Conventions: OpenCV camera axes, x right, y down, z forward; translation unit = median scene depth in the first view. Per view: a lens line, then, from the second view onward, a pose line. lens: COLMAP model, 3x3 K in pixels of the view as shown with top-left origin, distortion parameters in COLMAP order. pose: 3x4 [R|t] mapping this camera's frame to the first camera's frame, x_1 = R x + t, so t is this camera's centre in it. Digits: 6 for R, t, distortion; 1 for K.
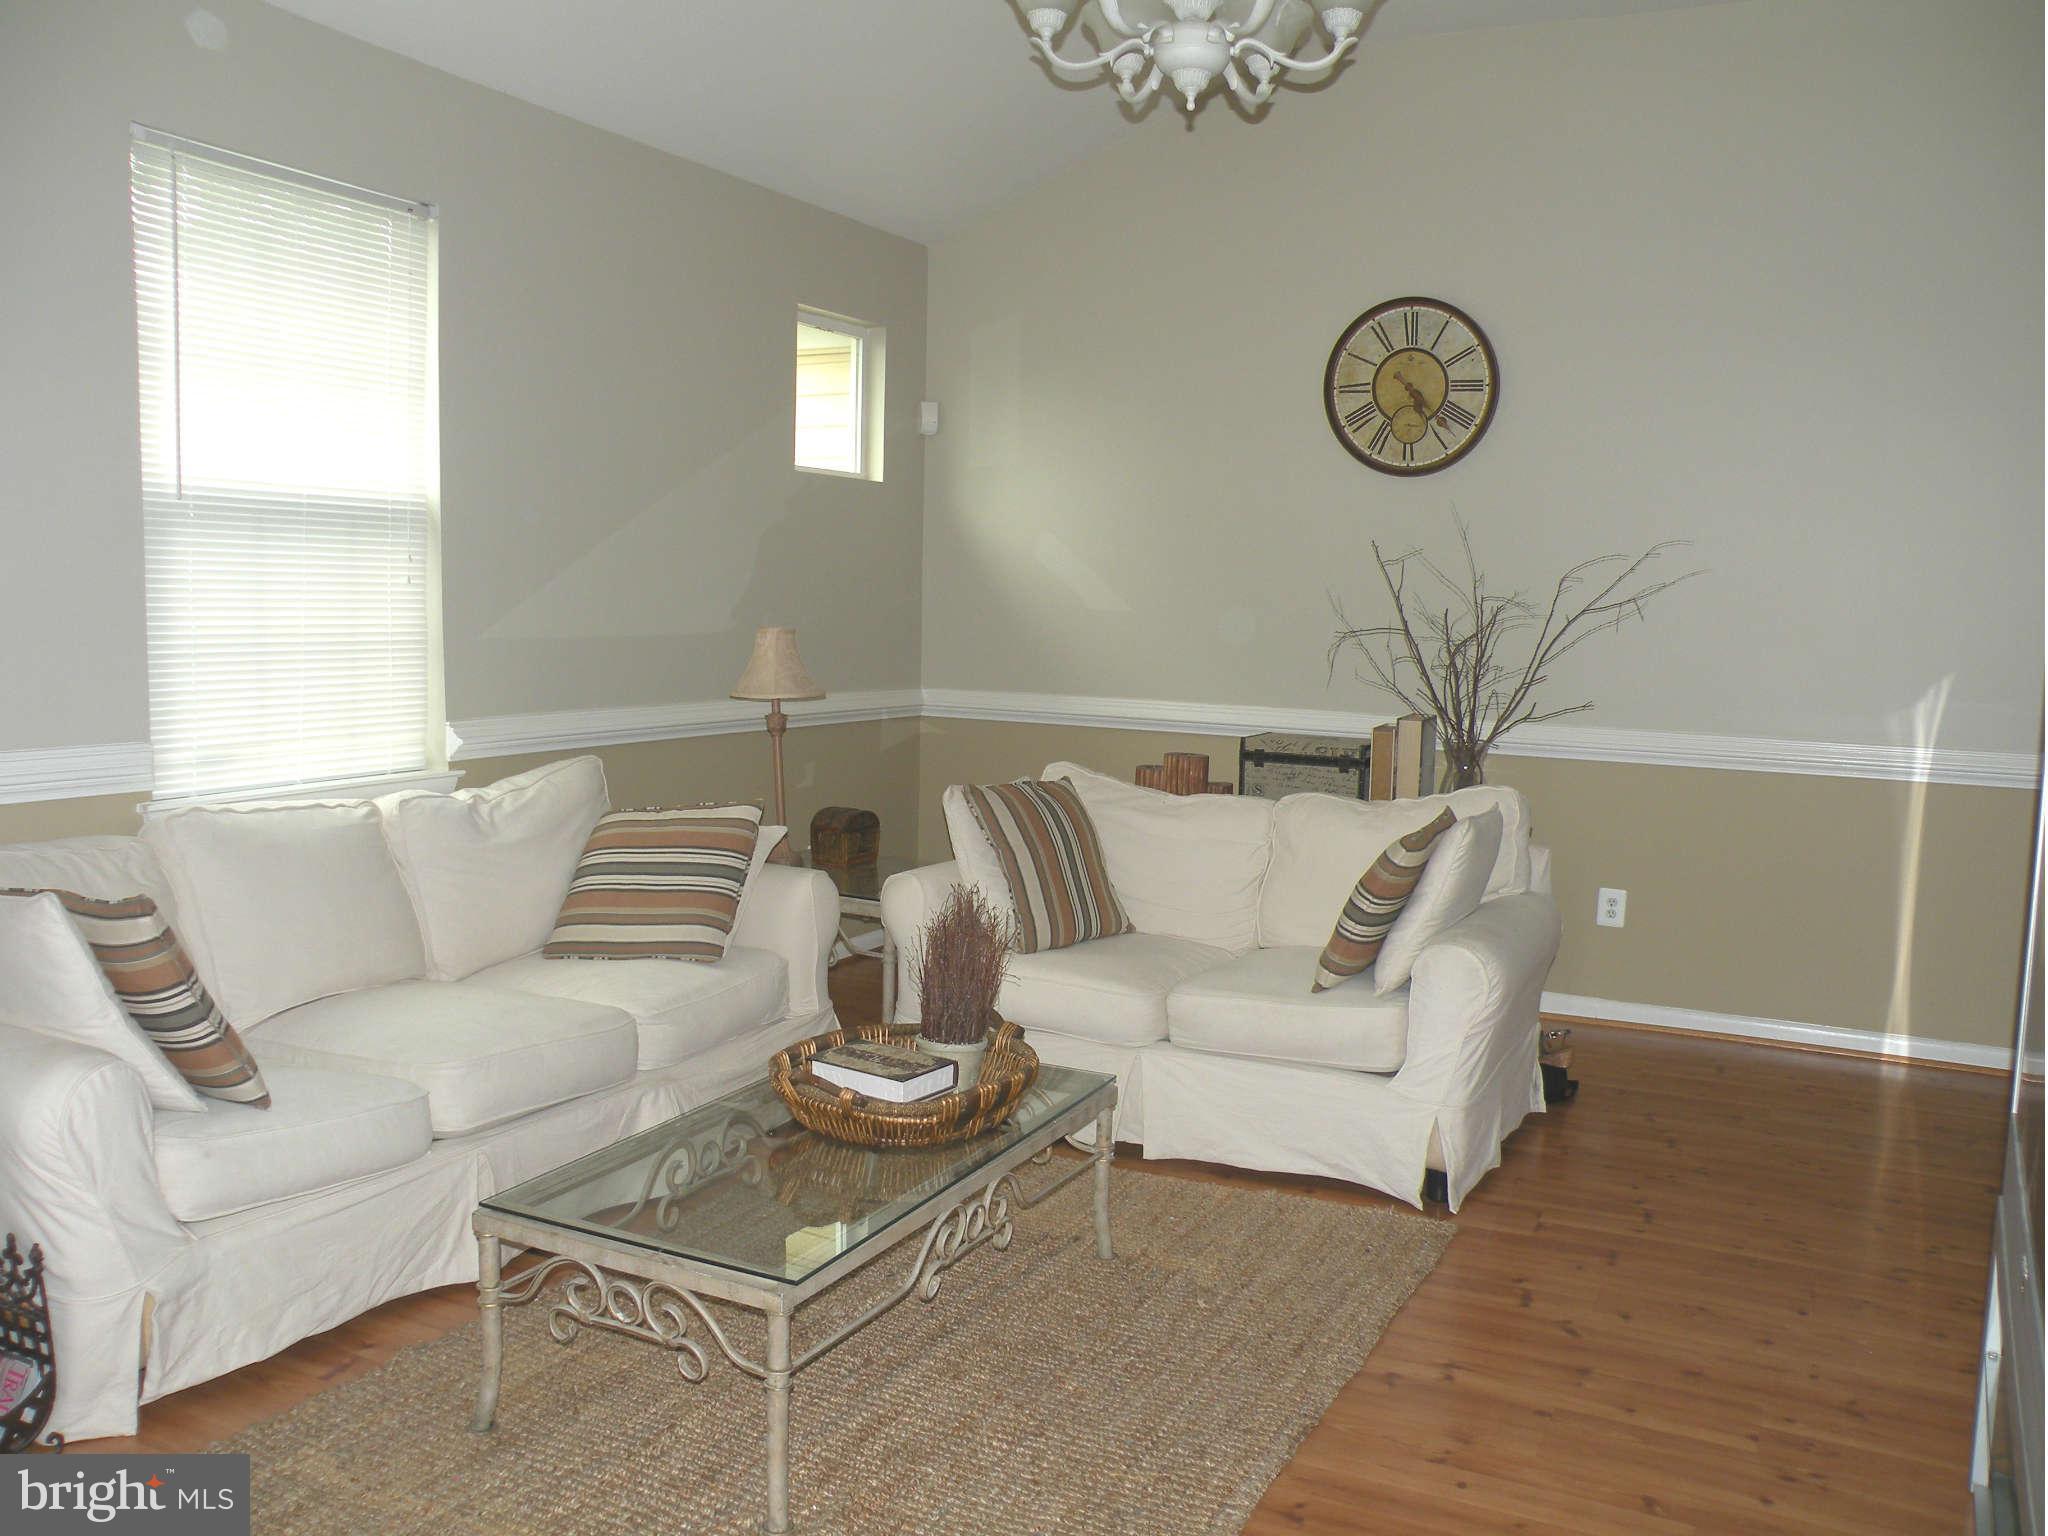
lens RADIAL K [[1666.6, 0, 1055.8], [0, 1666.6, 794.5], [0, 0, 1]] dist [-0.163119, 0.157142]
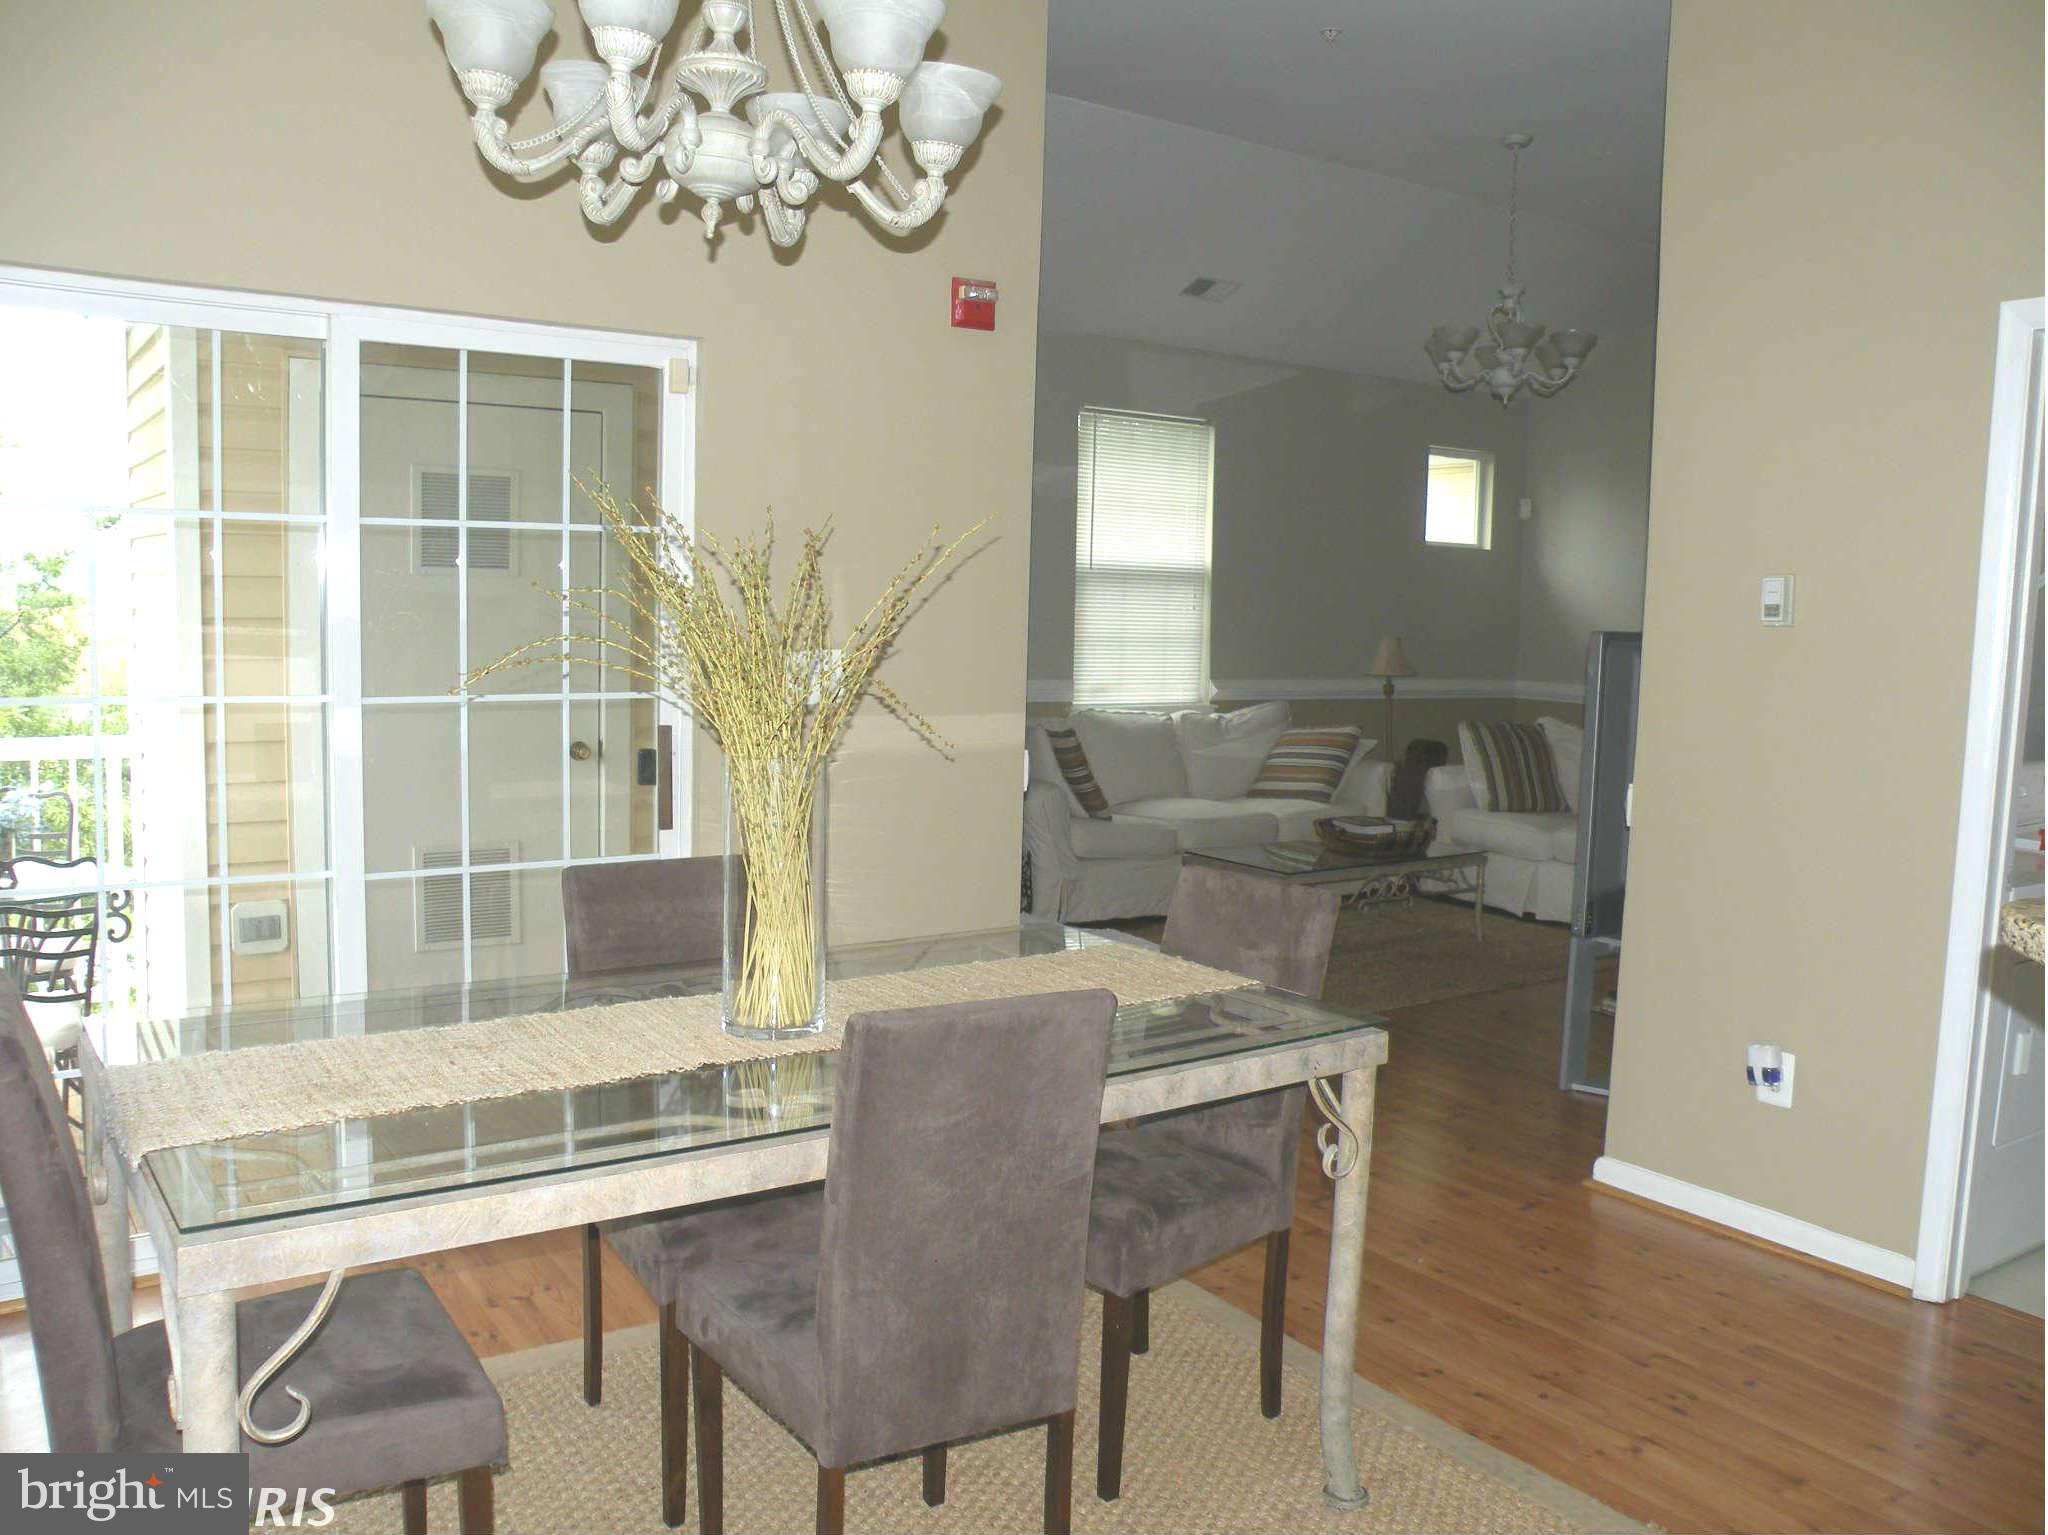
lens RADIAL K [[1666.6, 0, 1055.8], [0, 1666.6, 794.0], [0, 0, 1]] dist [-0.163119, 0.157142]
pose [[0.875290, 0.053609, -0.480618, 0.446856], [-0.061596, 0.998101, -0.000847, 0.109085], [0.479659, 0.030346, 0.876930, -0.865225]]
